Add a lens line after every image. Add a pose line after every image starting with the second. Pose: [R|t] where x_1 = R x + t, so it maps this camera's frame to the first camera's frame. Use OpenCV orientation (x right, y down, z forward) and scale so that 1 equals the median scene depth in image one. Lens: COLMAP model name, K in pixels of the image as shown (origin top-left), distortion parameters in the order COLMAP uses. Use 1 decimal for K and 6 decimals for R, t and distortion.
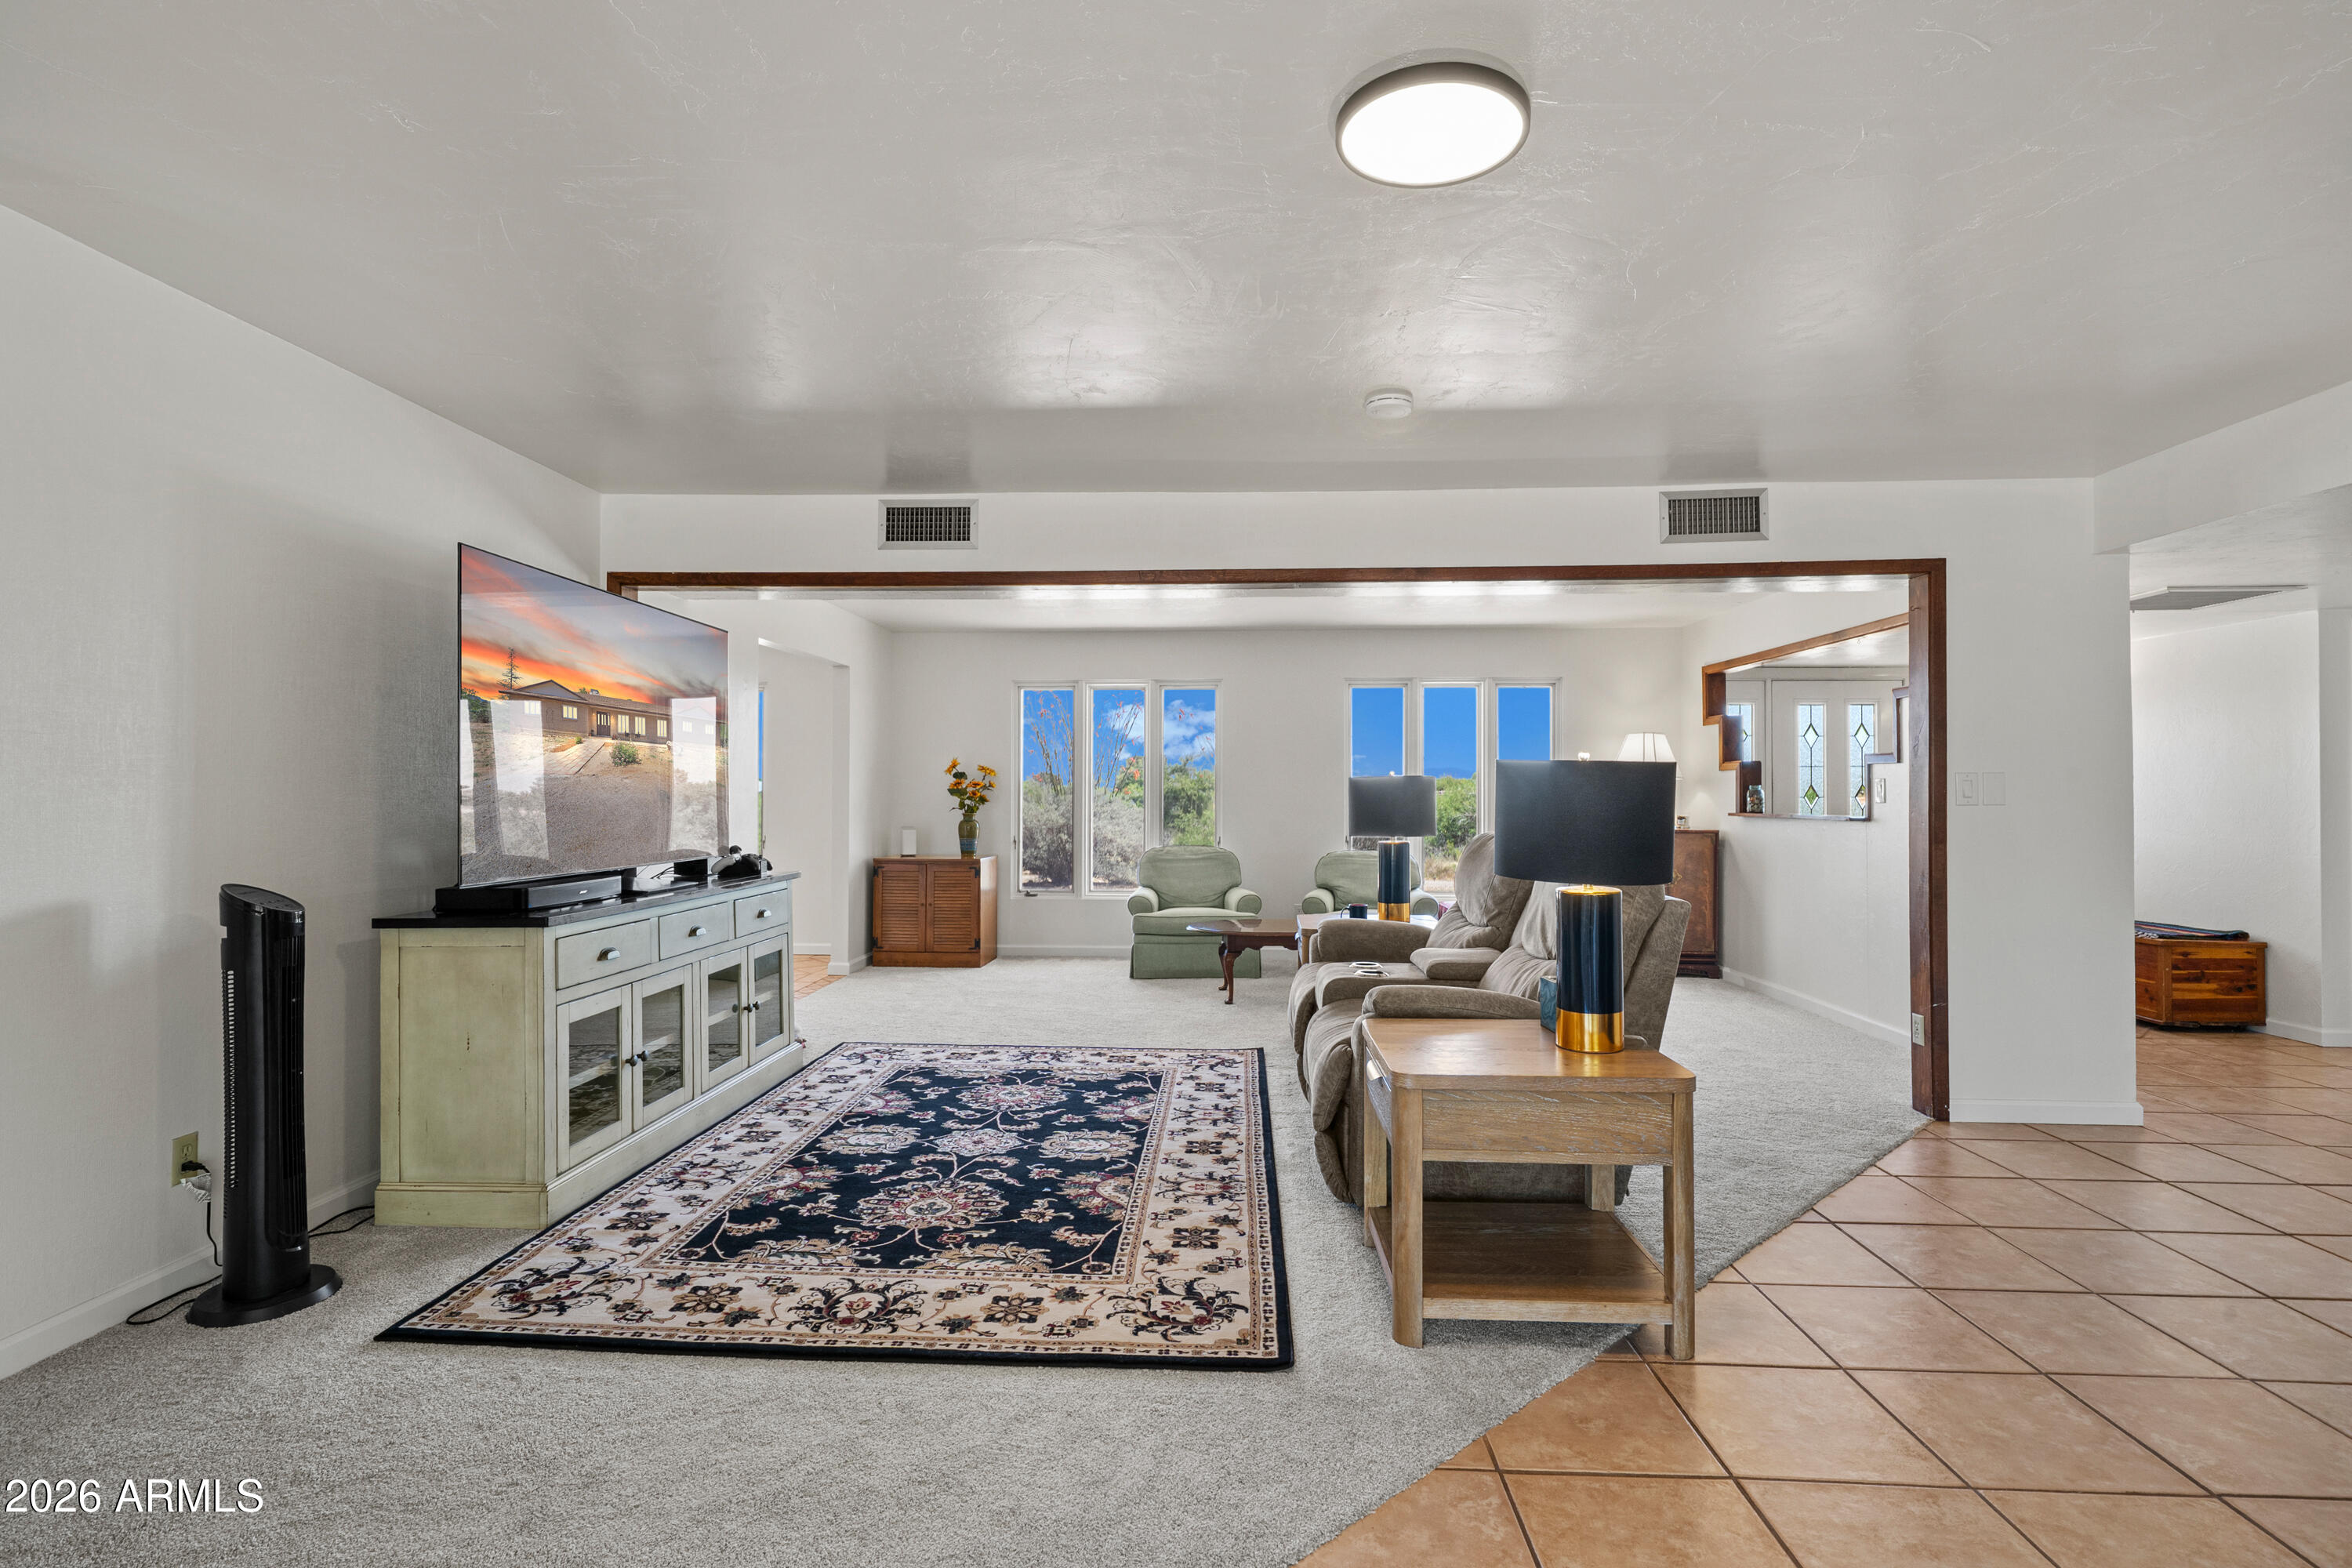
lens RADIAL K [[1107.8, 0, 1176.1], [0, 1107.8, 790.4], [0, 0, 1]] dist [0.001012, 0.000186]
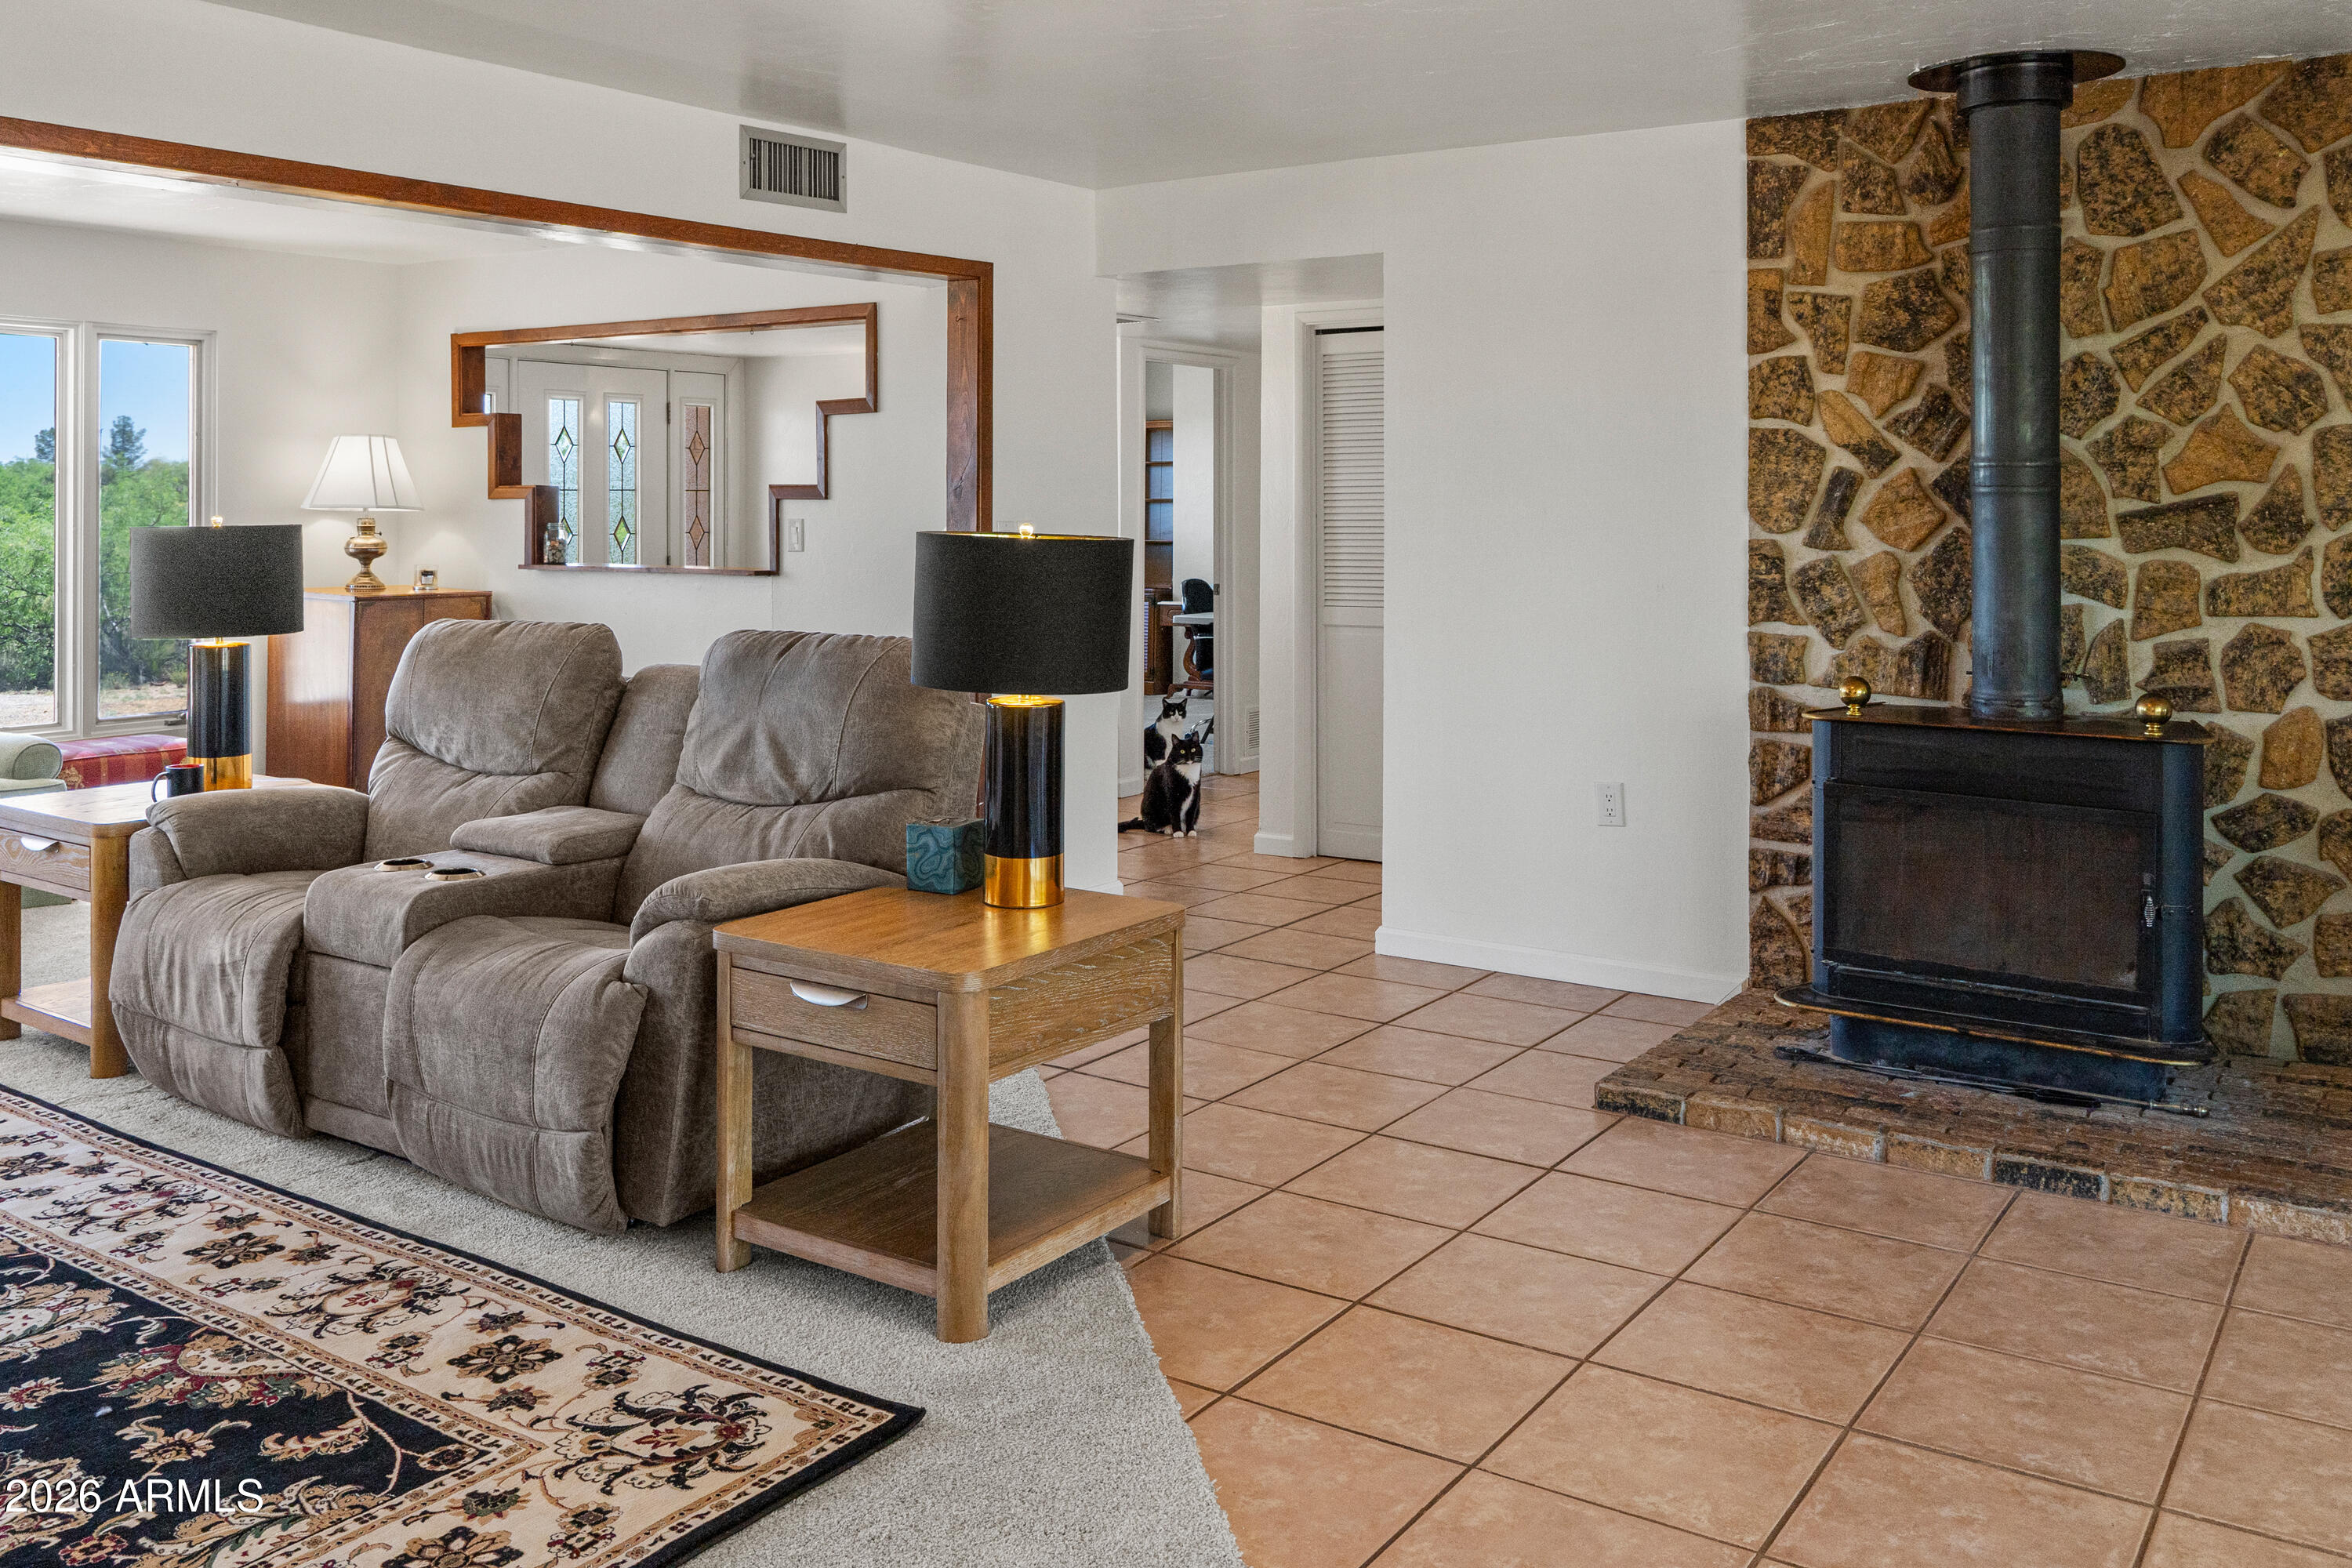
lens RADIAL K [[1948.5, 0, 1164.2], [0, 1948.5, 520.4], [0, 0, 1]] dist [0.003575, -0.009602]
pose [[0.521061, -0.005630, 0.853501, -0.597159], [-0.005740, 0.999933, 0.010101, -0.041583], [-0.853500, -0.010163, 0.520993, 0.159762]]
